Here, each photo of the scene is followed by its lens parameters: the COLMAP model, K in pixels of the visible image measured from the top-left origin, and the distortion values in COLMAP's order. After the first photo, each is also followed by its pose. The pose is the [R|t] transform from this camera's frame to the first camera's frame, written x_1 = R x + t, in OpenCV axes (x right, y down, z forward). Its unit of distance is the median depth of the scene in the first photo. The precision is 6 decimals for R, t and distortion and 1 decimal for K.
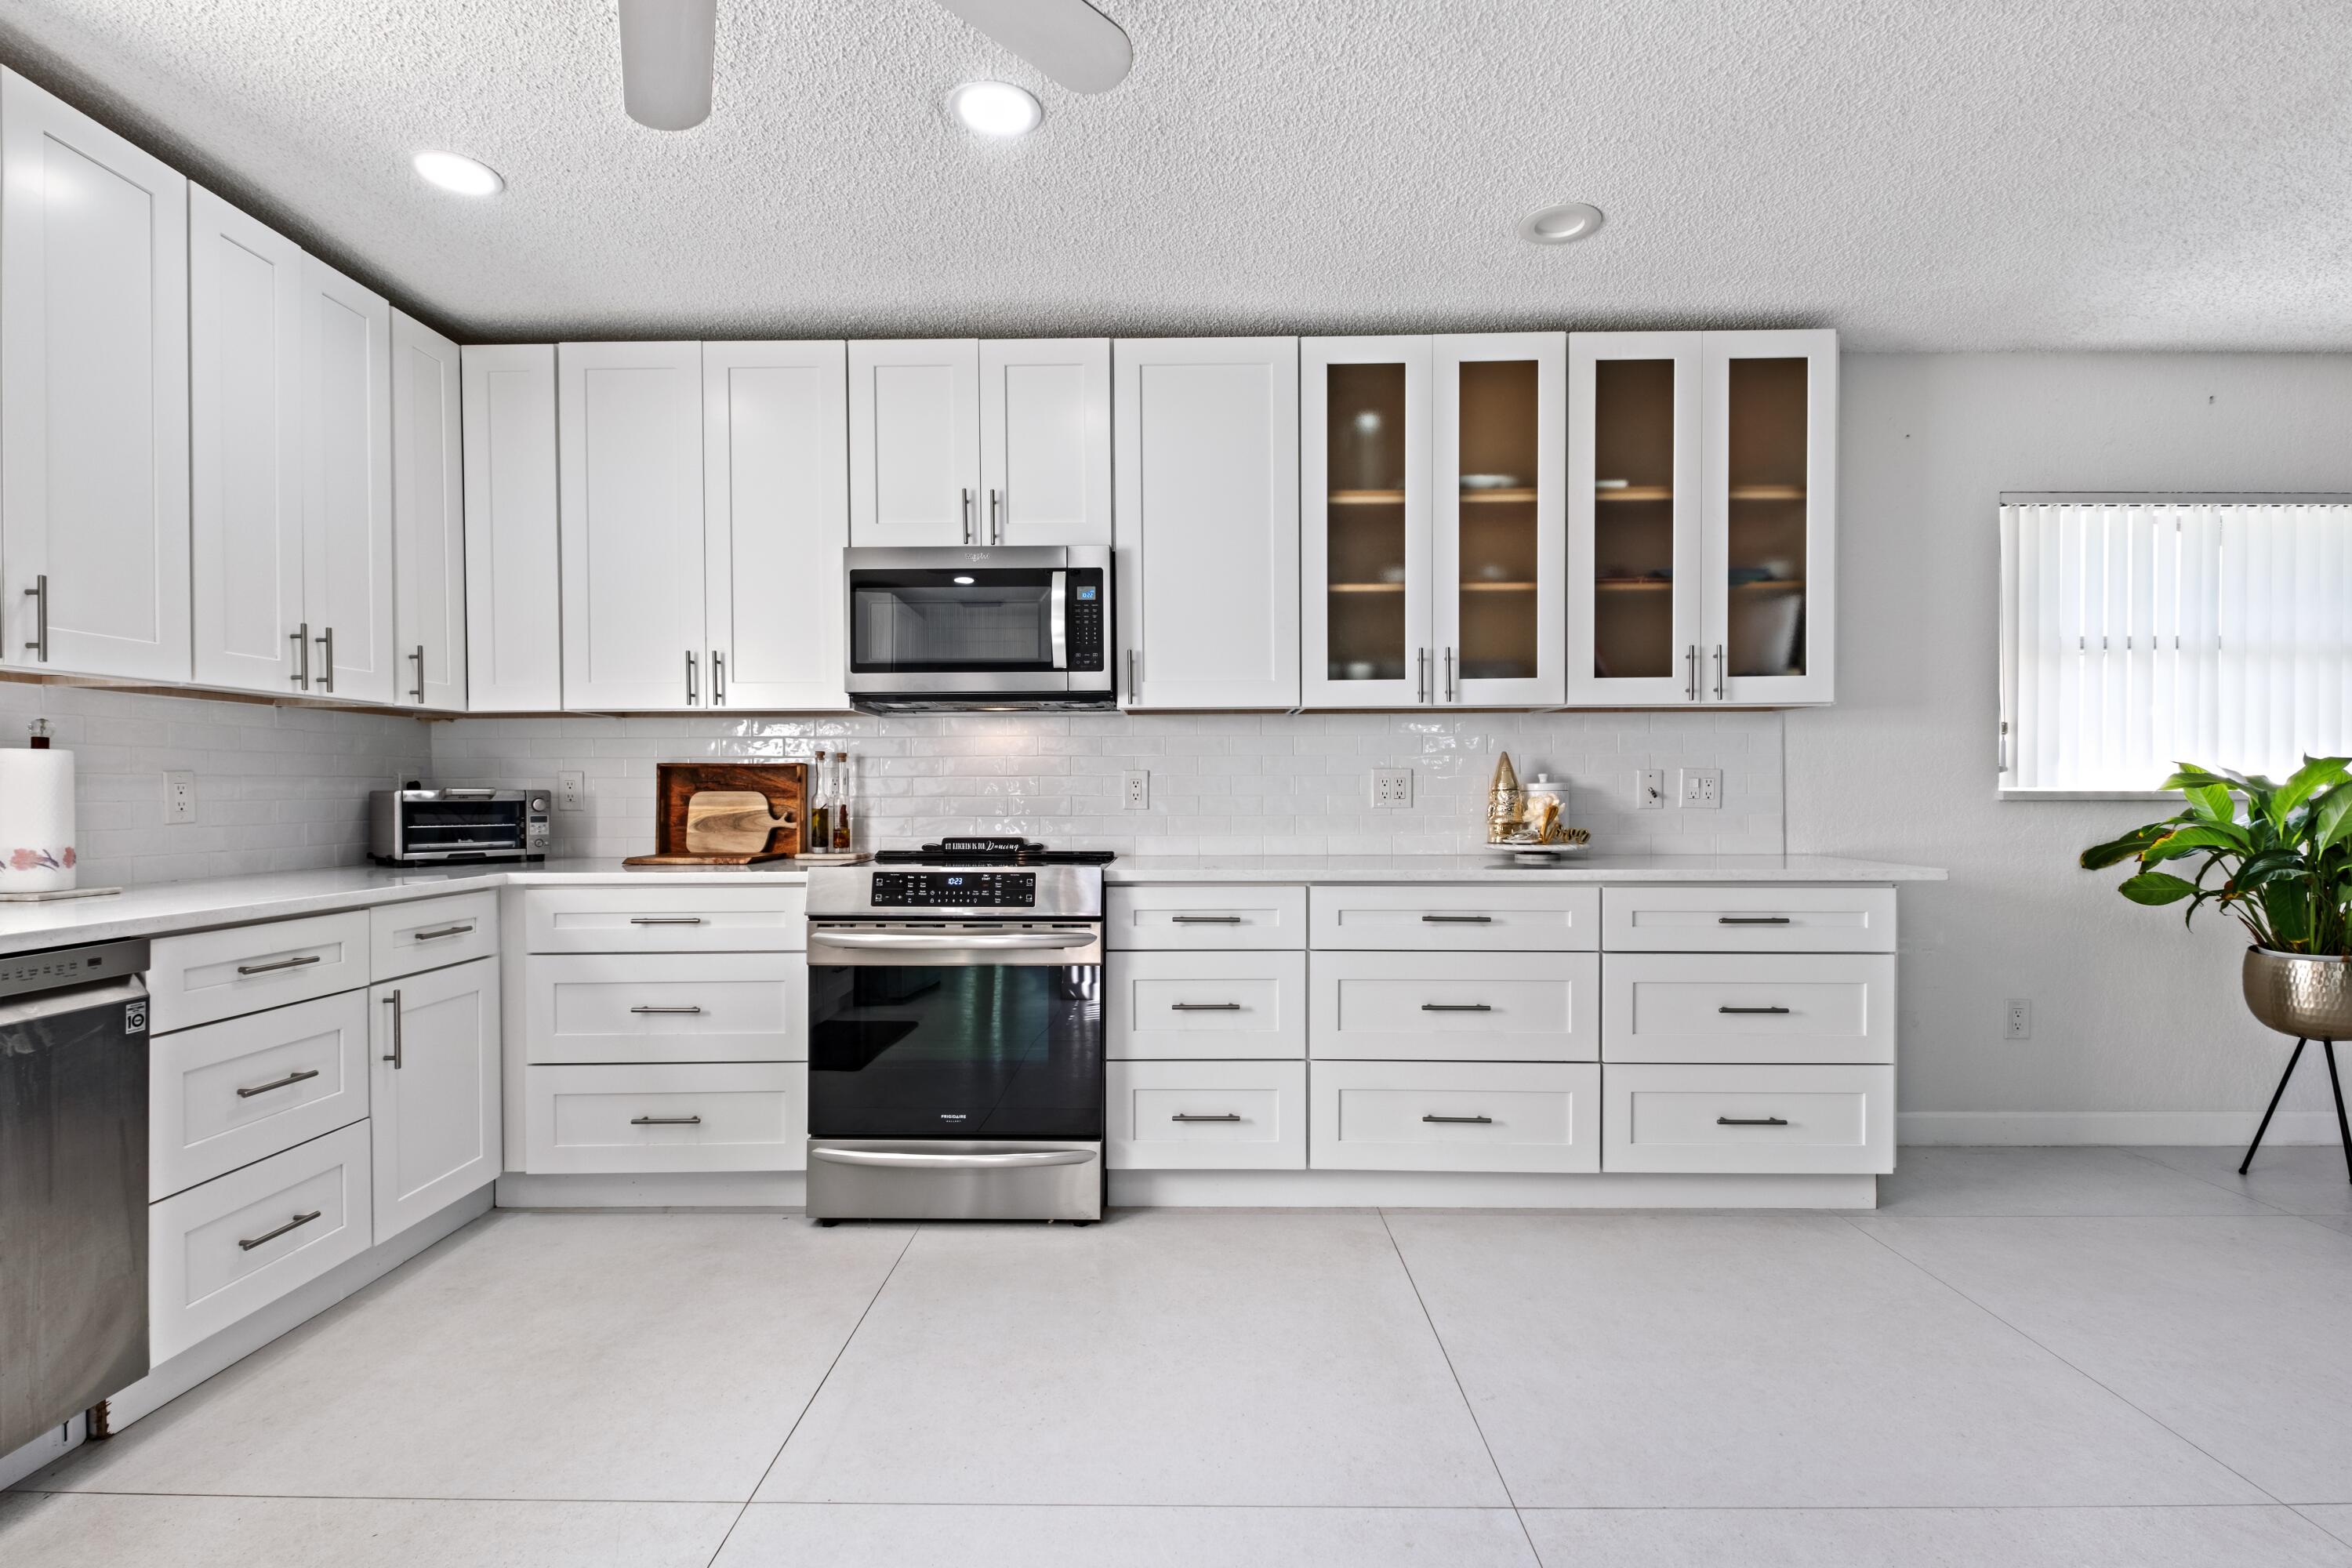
lens RADIAL K [[1140.0, 0, 1170.6], [0, 1140.0, 796.1], [0, 0, 1]] dist [0.002464, -0.001683]
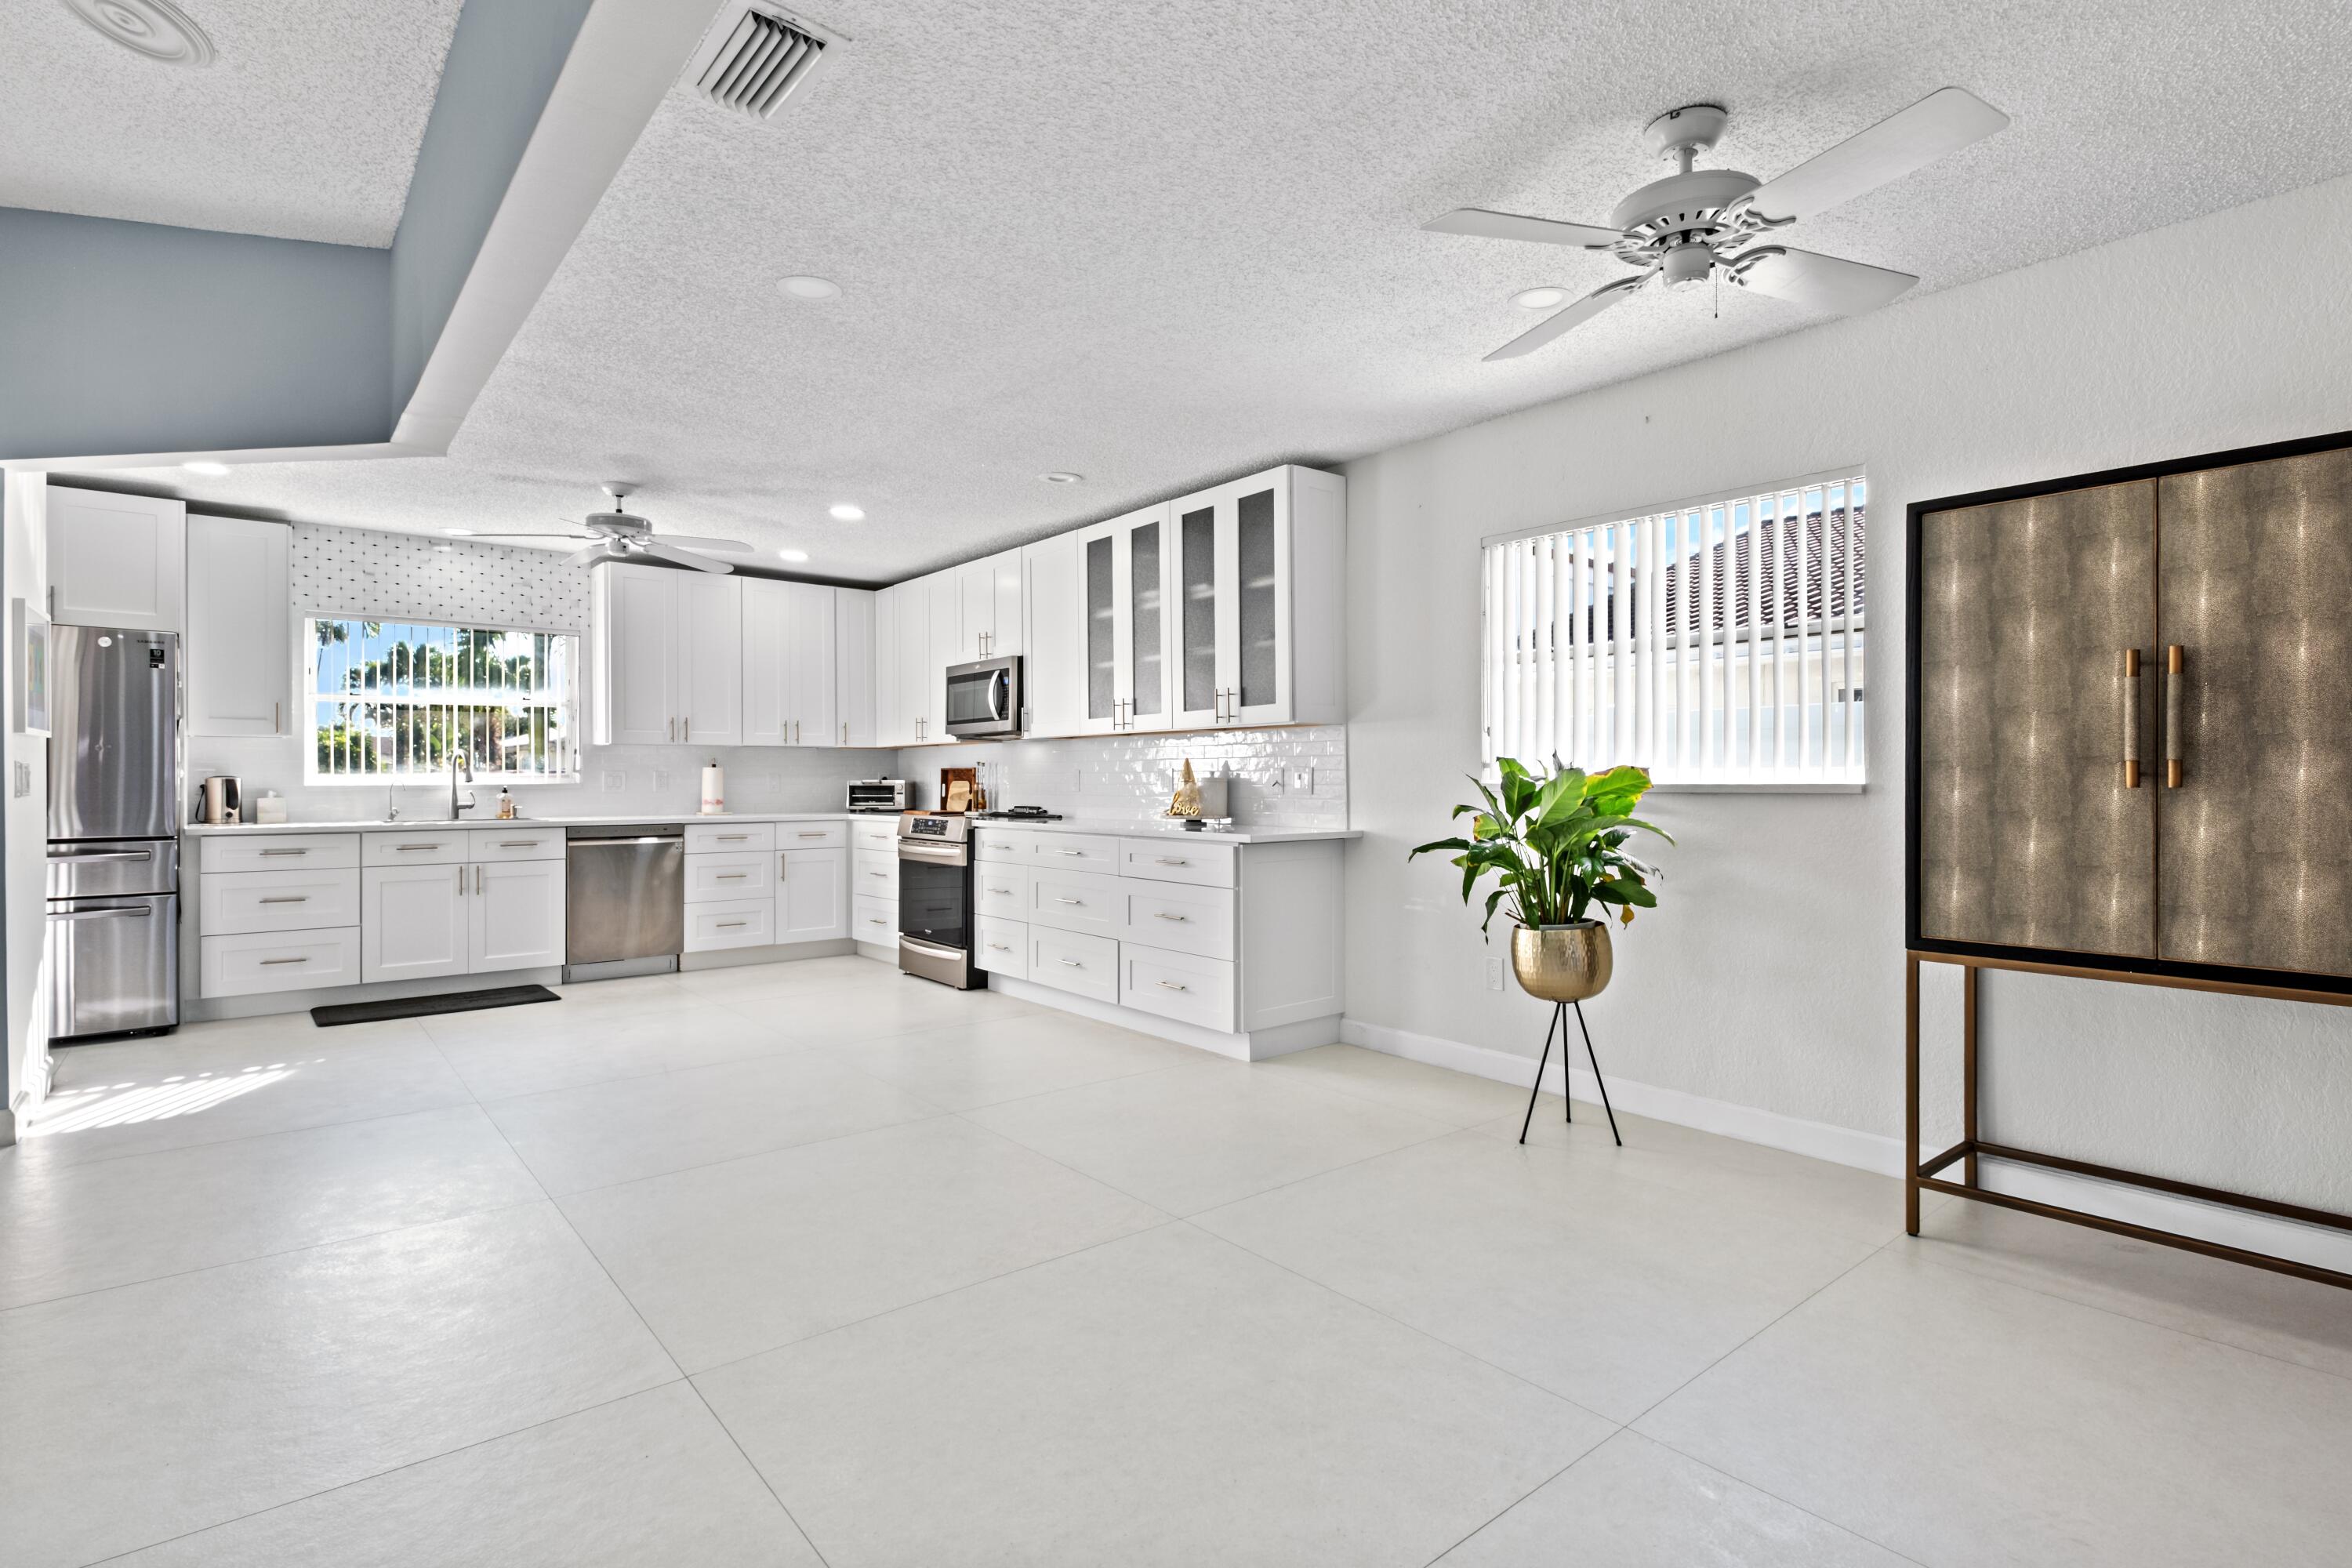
lens RADIAL K [[1123.0, 0, 1170.4], [0, 1123.0, 778.0], [0, 0, 1]] dist [0.000565, -0.000922]
pose [[0.648810, 0.001282, -0.760949, 1.551874], [-0.005286, 0.999982, -0.002823, -0.006703], [0.760932, 0.005854, 0.648805, -0.036078]]
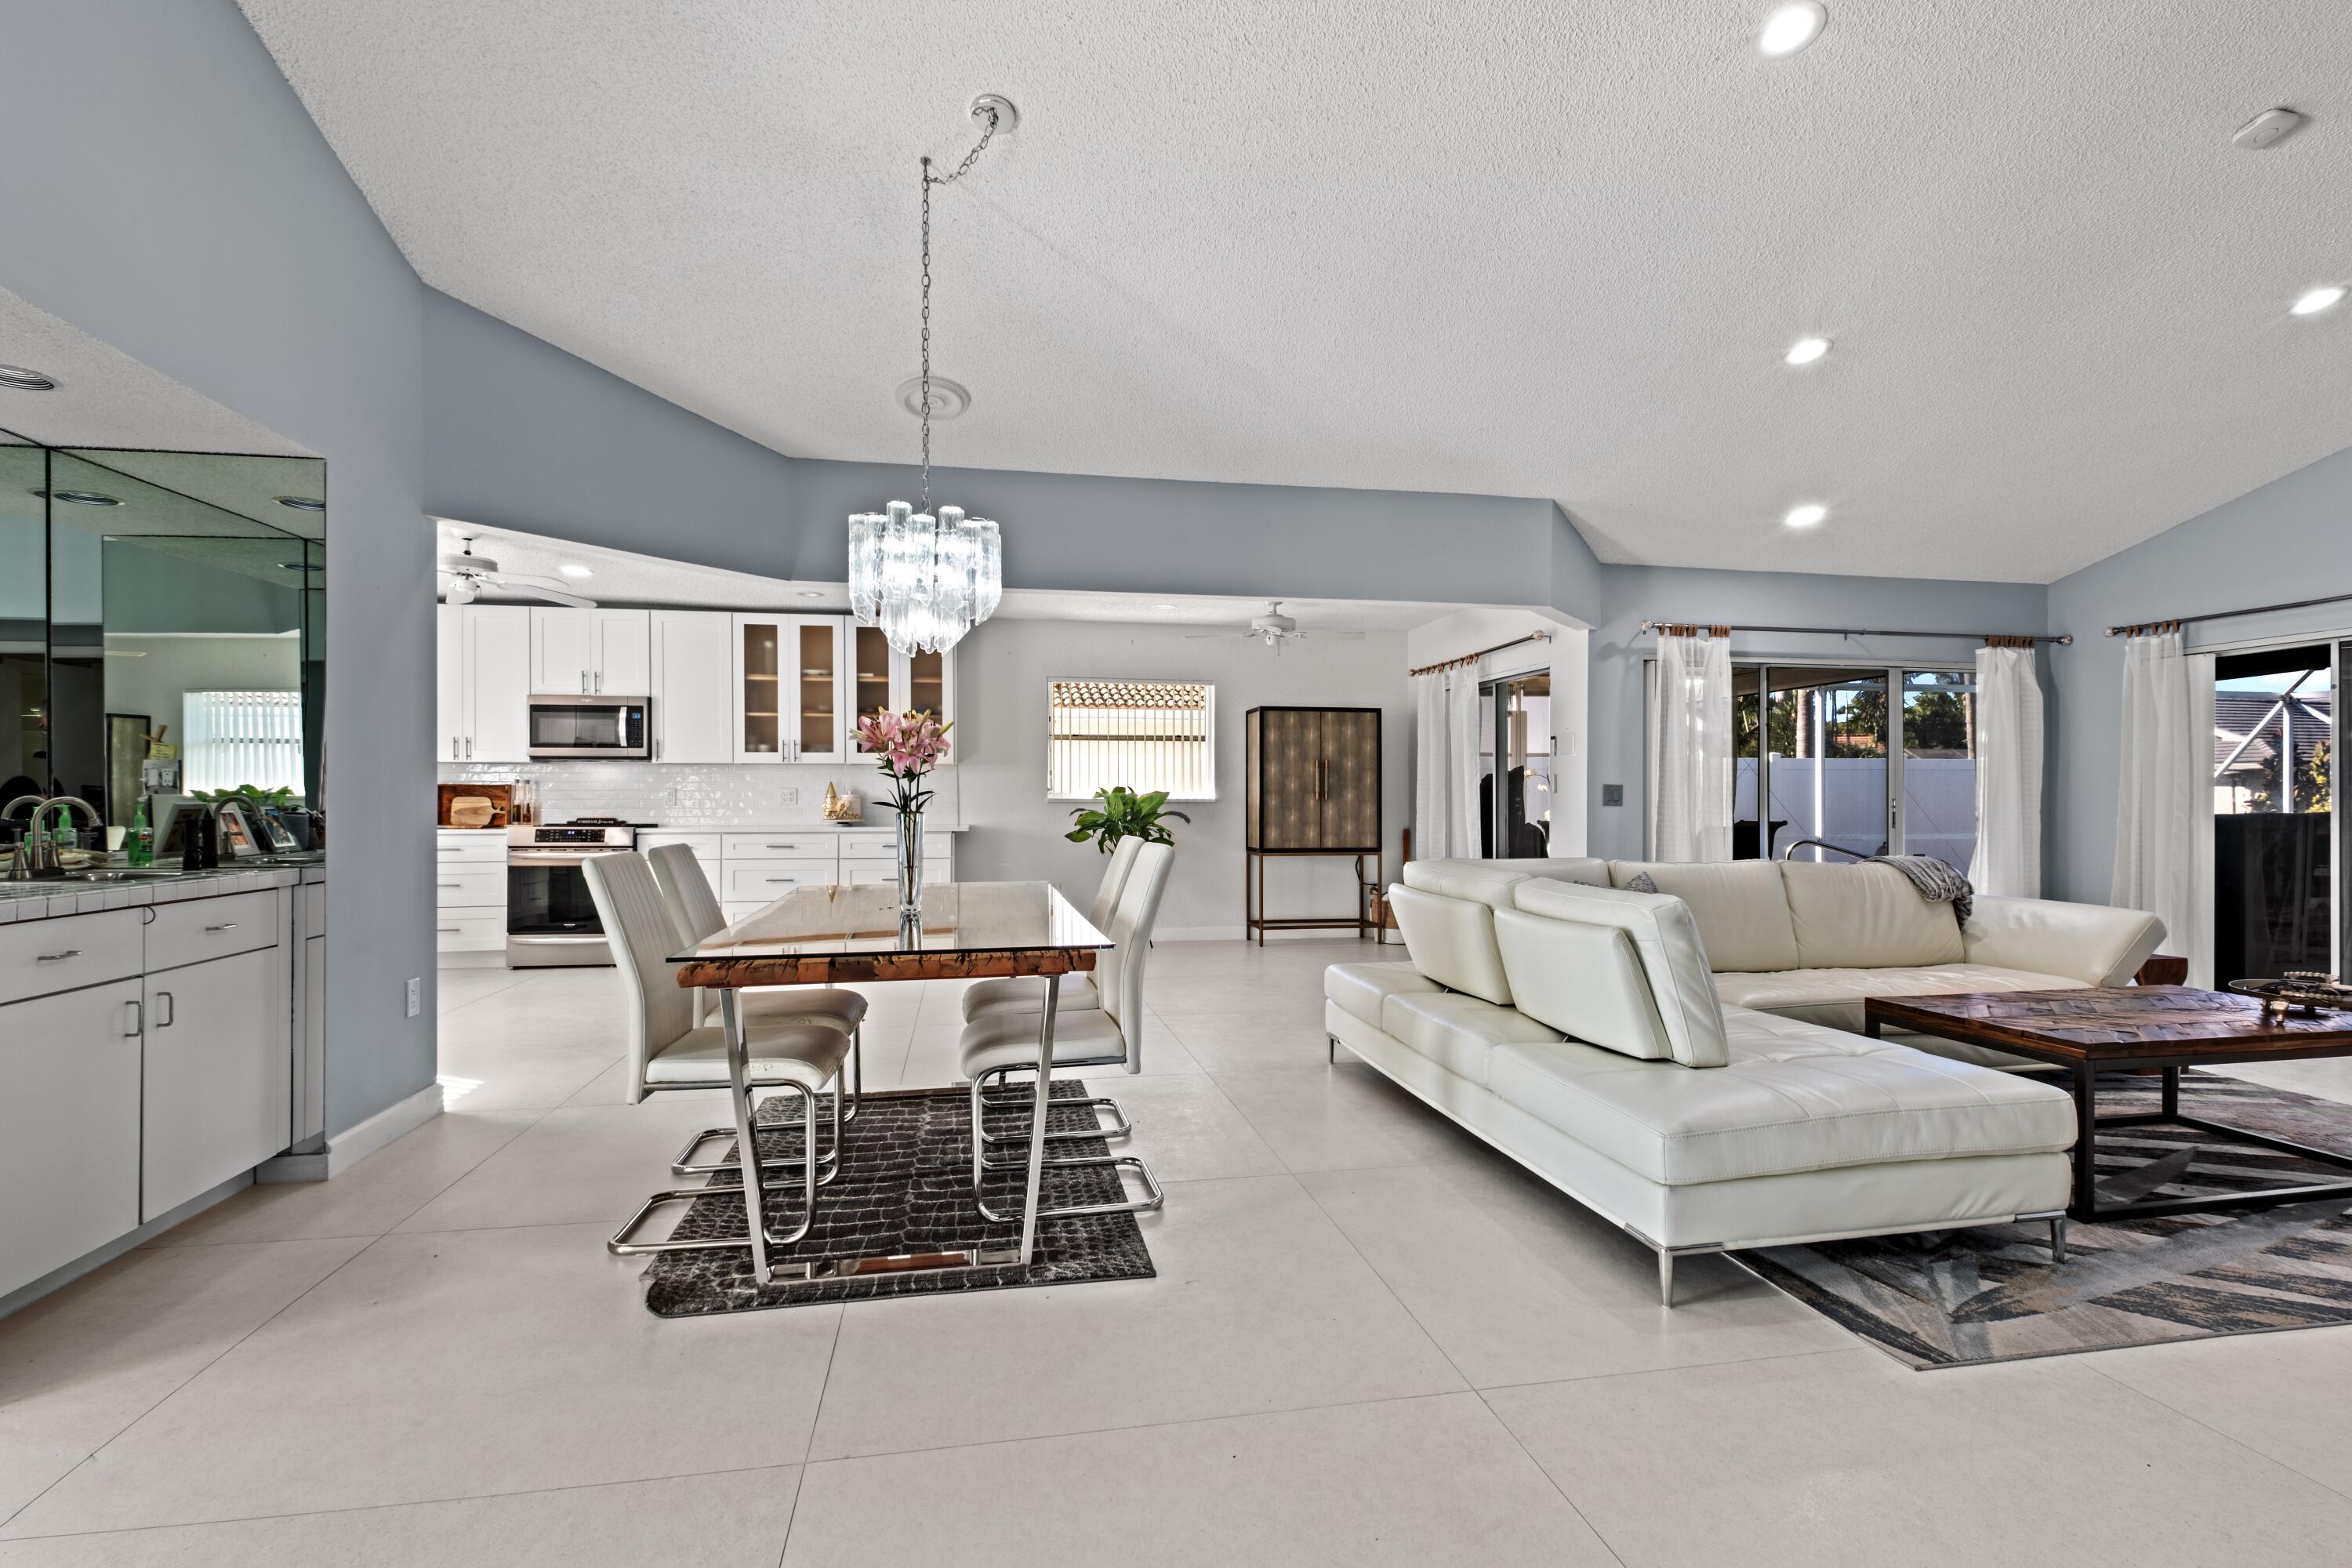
lens RADIAL K [[1140.0, 0, 1170.6], [0, 1140.0, 796.1], [0, 0, 1]] dist [0.002464, -0.001683]
pose [[0.981133, 0.004417, 0.193282, 0.566123], [-0.002620, 0.999951, -0.009551, 0.012606], [-0.193315, 0.008865, 0.981097, -1.578585]]
